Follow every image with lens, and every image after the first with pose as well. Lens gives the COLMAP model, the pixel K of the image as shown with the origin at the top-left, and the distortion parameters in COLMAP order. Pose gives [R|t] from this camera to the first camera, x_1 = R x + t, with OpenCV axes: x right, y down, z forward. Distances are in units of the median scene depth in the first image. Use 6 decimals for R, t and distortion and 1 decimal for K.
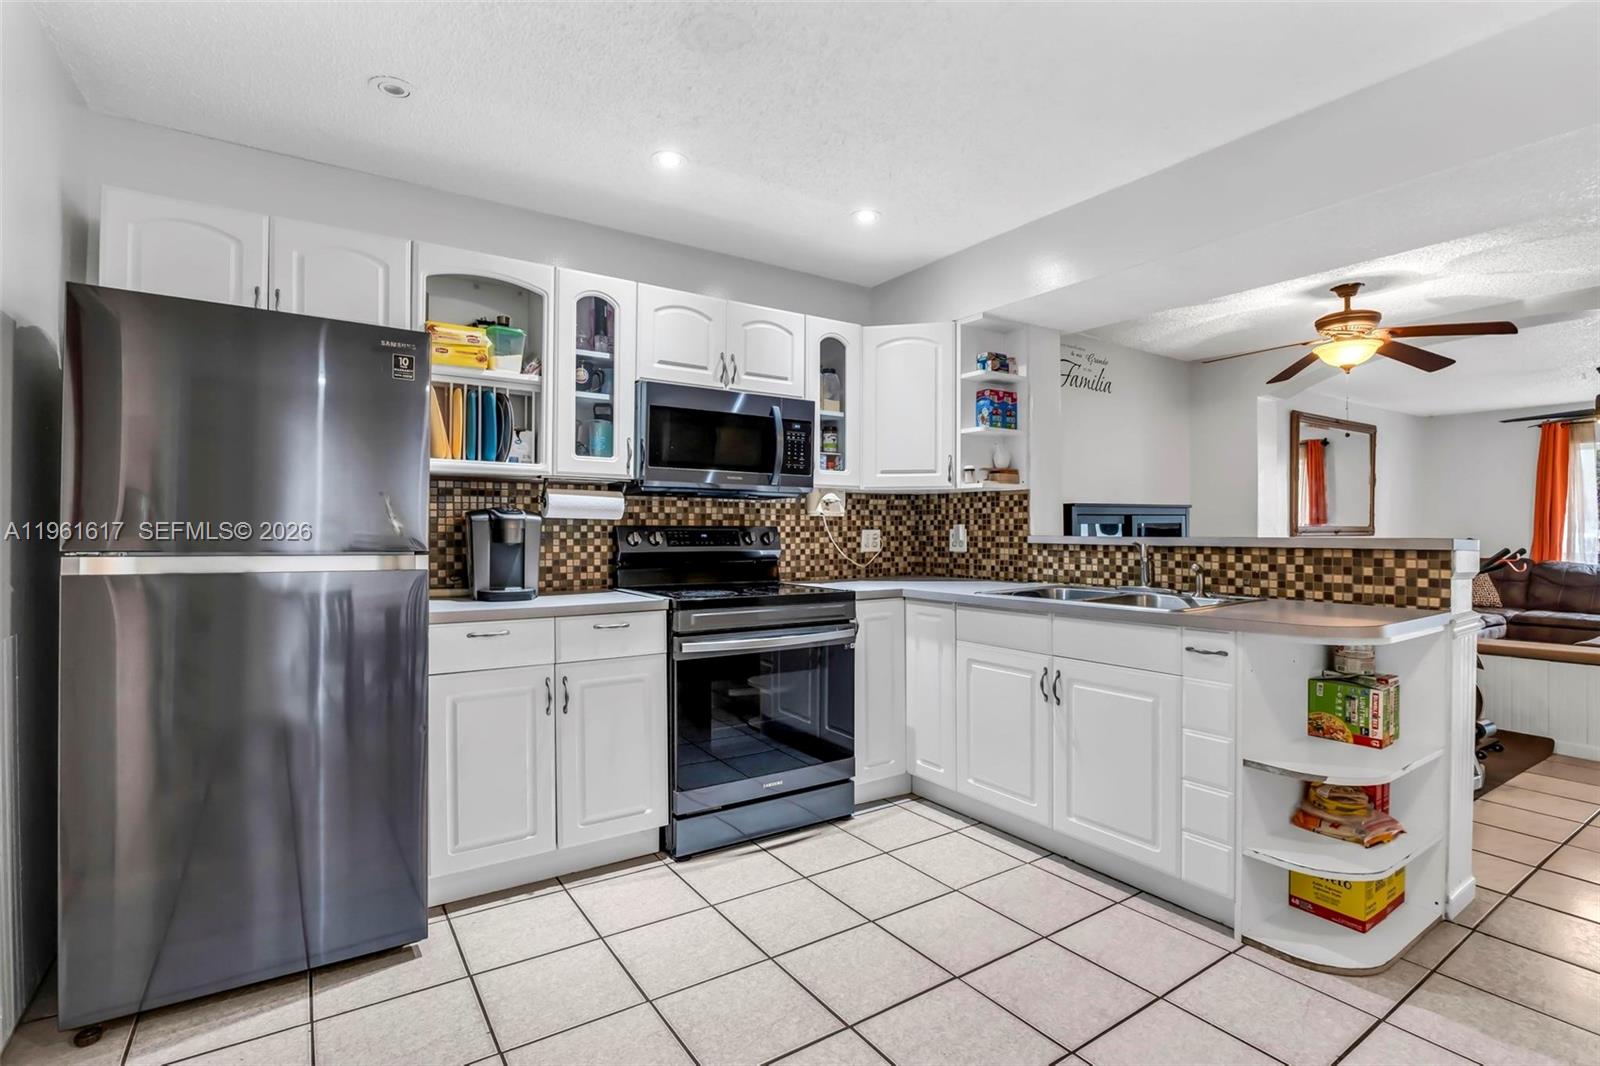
lens RADIAL K [[755.3, 0, 789.9], [0, 755.3, 533.1], [0, 0, 1]] dist [-0.024537, 0.000227]
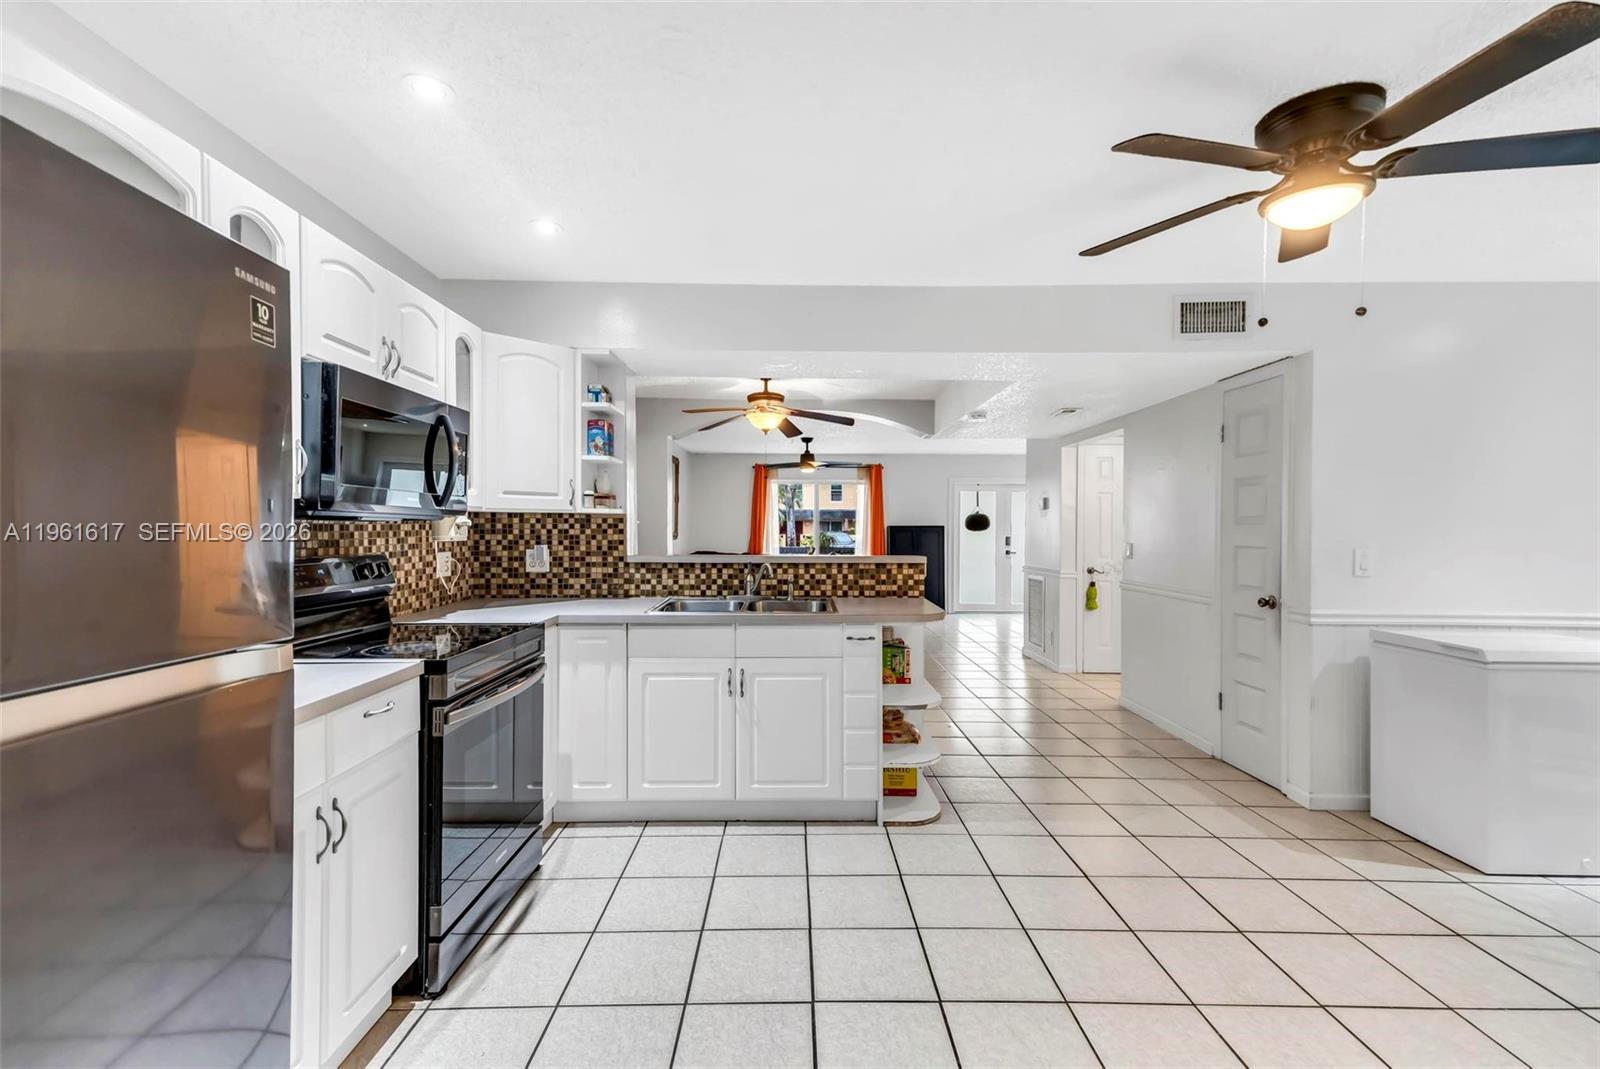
lens RADIAL K [[722.2, 0, 790.7], [0, 722.2, 537.0], [0, 0, 1]] dist [0.044334, -0.000853]
pose [[0.543970, -0.012171, 0.839016, -0.503627], [-0.000201, 0.999893, 0.014635, -0.044758], [-0.839105, -0.008130, 0.543909, 0.237614]]
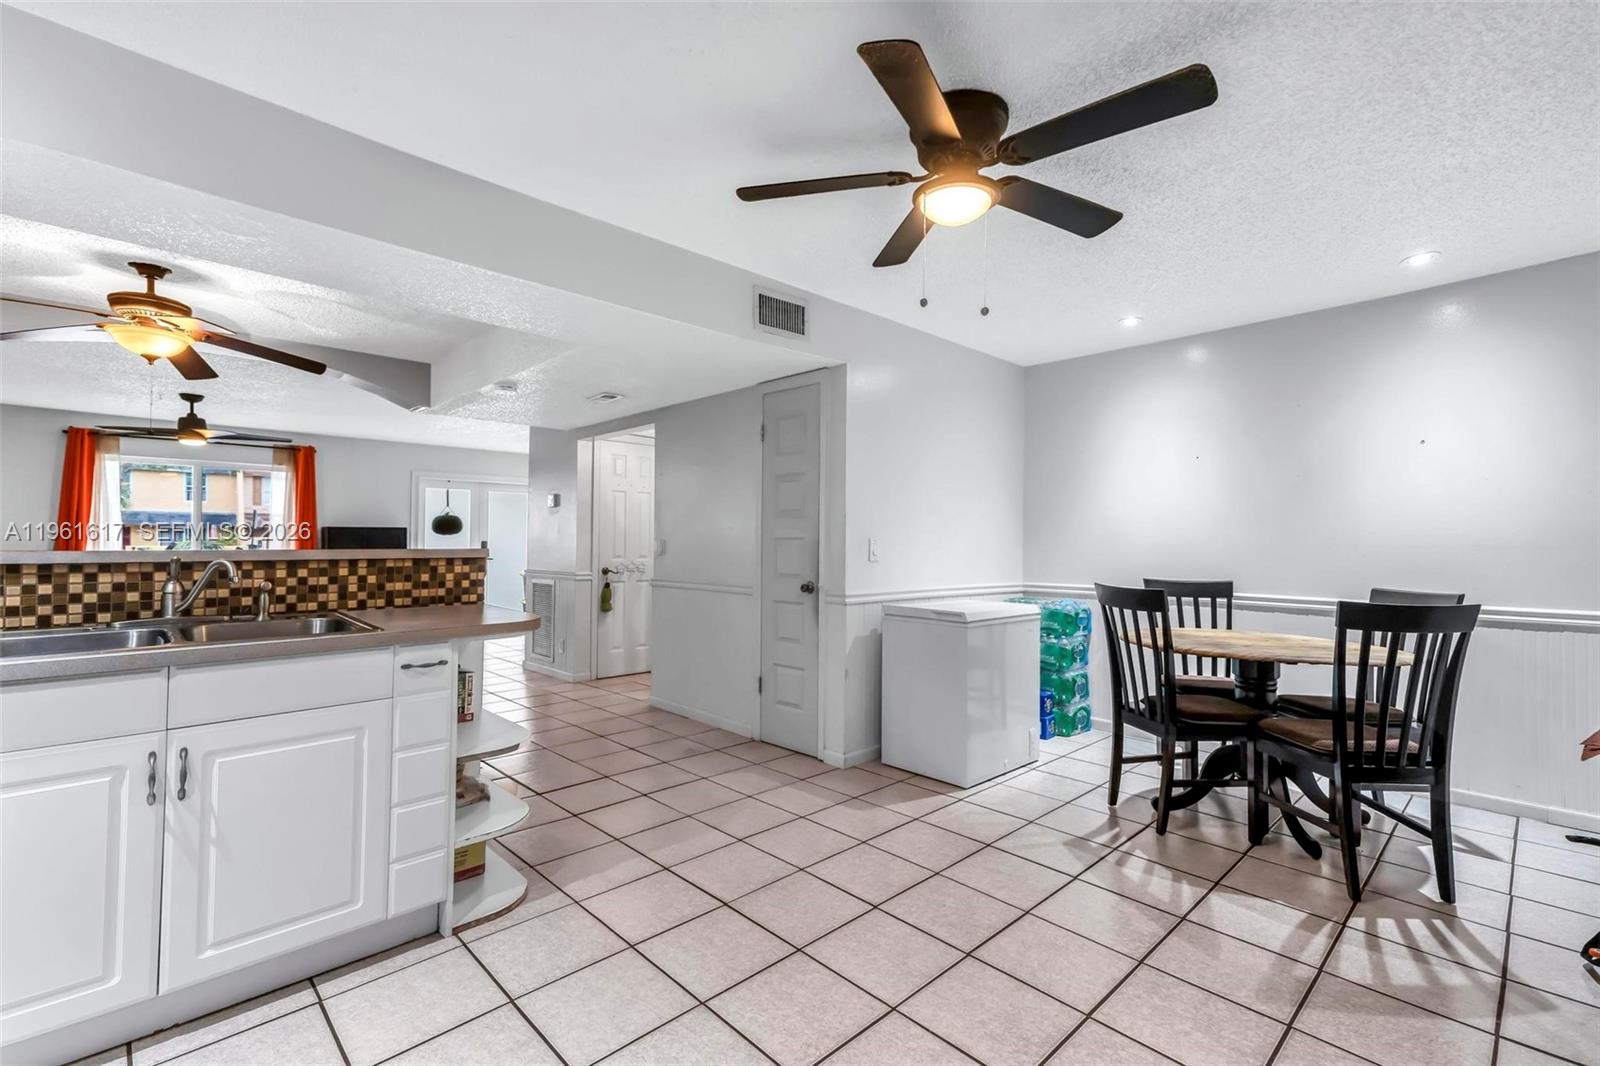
lens RADIAL K [[722.2, 0, 803.9], [0, 722.2, 532.7], [0, 0, 1]] dist [0.044334, -0.000853]
pose [[-0.181486, 0.007764, 0.983363, -0.349257], [-0.004230, 0.999953, -0.008676, -0.008628], [-0.983384, -0.005734, -0.181445, 0.476763]]
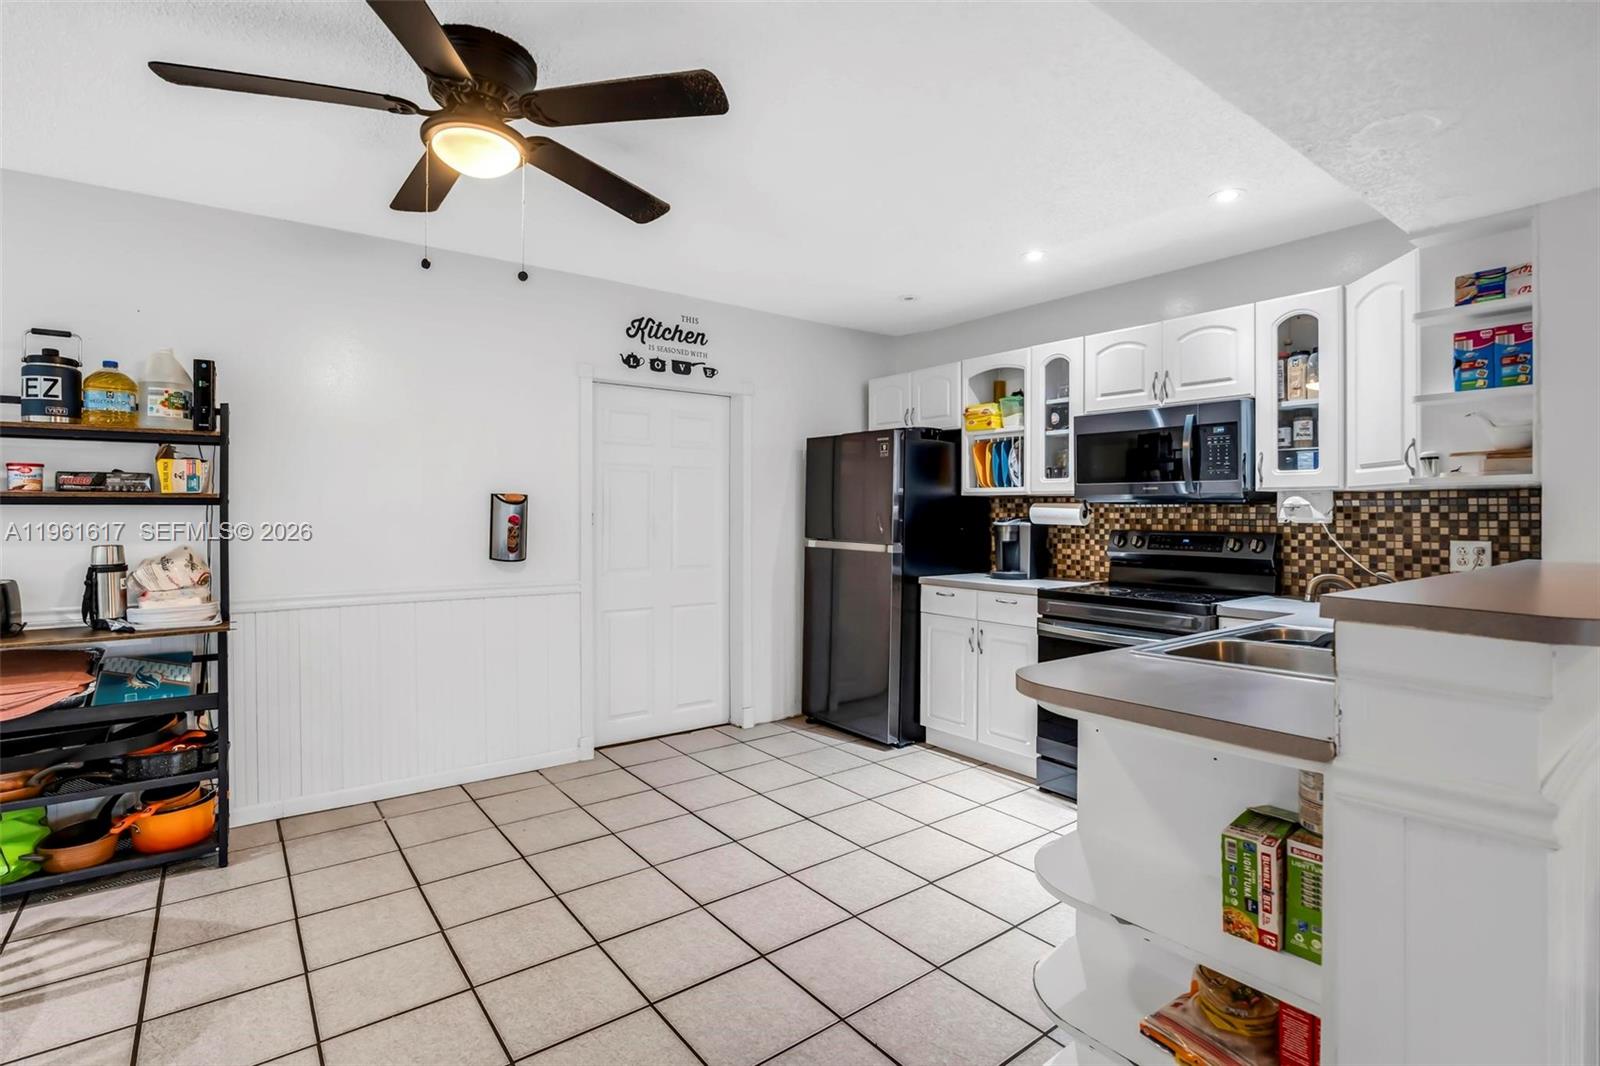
lens RADIAL K [[755.3, 0, 819.2], [0, 755.3, 506.6], [0, 0, 1]] dist [-0.024537, 0.000227]
pose [[0.079409, -0.011157, -0.996780, 0.954591], [-0.010196, 0.999876, -0.012004, -0.028172], [0.996790, 0.011117, 0.079286, 0.438517]]
